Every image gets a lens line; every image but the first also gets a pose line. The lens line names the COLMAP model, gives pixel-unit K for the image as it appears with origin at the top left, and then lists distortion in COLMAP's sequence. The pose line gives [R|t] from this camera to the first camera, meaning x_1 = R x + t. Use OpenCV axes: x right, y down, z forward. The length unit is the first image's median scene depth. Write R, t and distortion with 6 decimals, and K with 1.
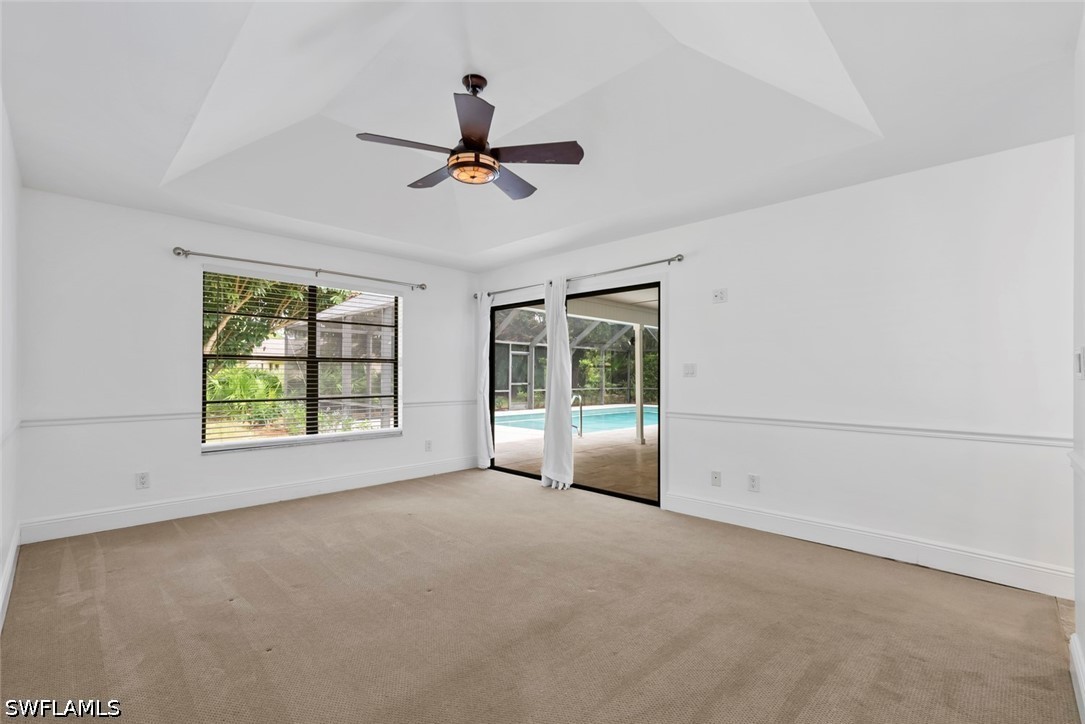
lens RADIAL K [[484.2, 0, 543.0], [0, 484.2, 366.8], [0, 0, 1]] dist [0.002808, -0.000089]
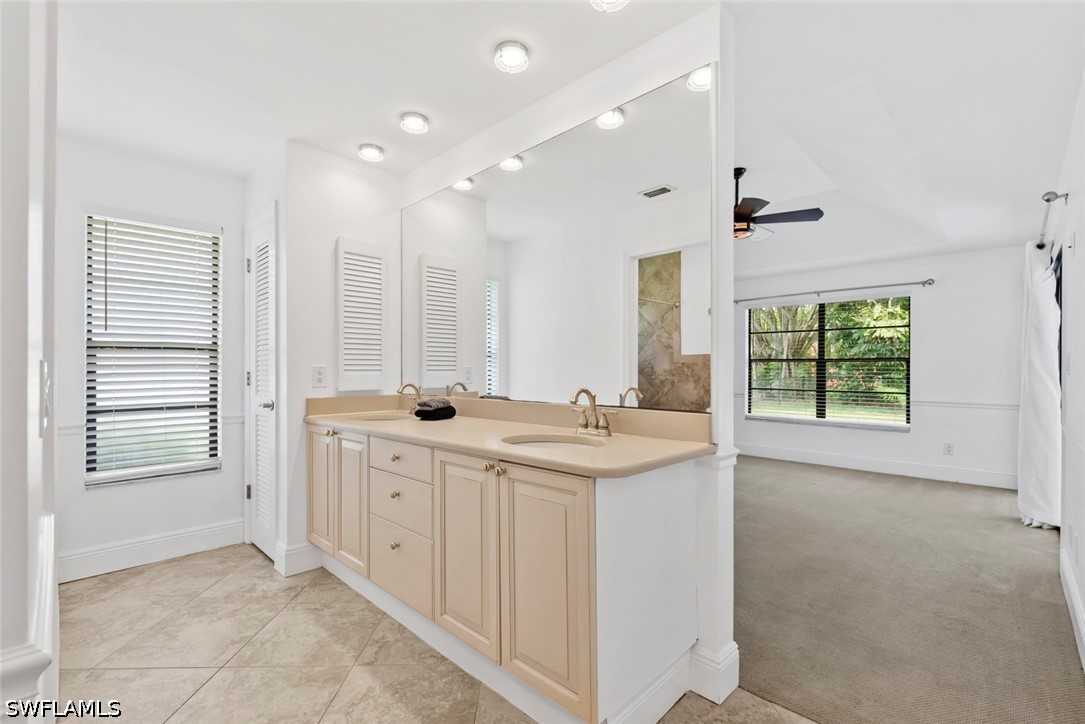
lens RADIAL K [[484.2, 0, 543.0], [0, 484.2, 366.8], [0, 0, 1]] dist [0.002808, -0.000089]
pose [[0.016939, -0.003217, -0.999851, 0.816372], [0.012657, 0.999915, -0.003003, -0.003673], [0.999776, -0.012605, 0.016978, 0.235054]]
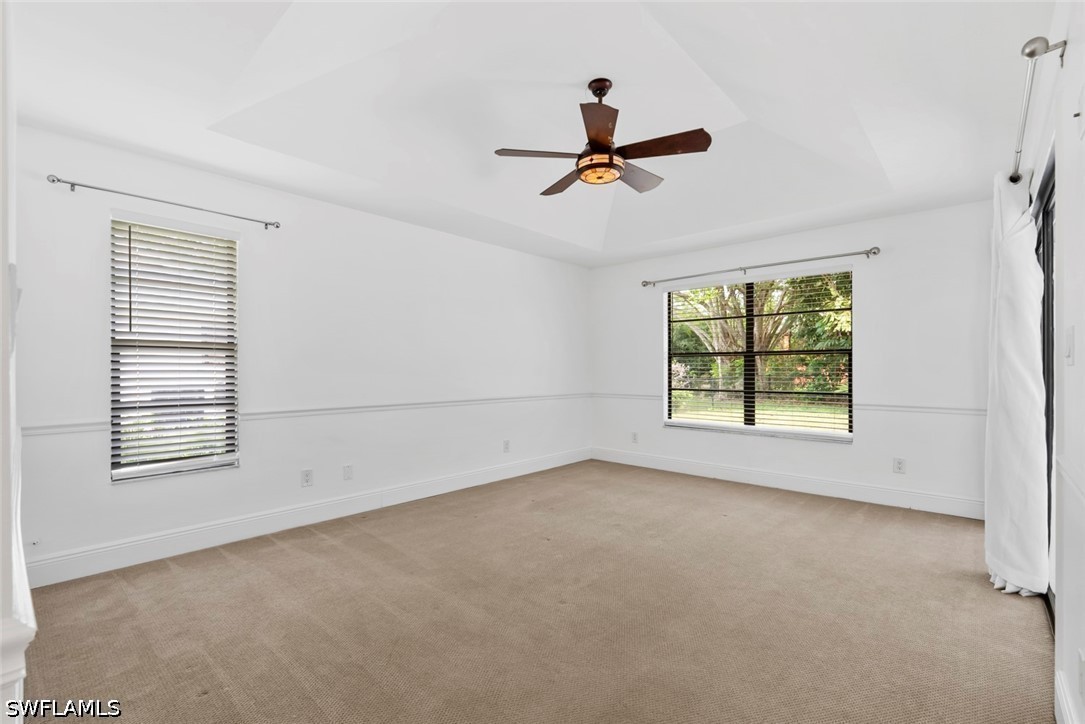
lens RADIAL K [[484.2, 0, 543.0], [0, 484.2, 366.8], [0, 0, 1]] dist [0.002808, -0.000089]
pose [[0.050617, -0.003390, -0.998712, 0.552990], [0.019045, 0.999816, -0.002428, 0.006863], [0.998537, -0.018897, 0.050672, 0.505176]]
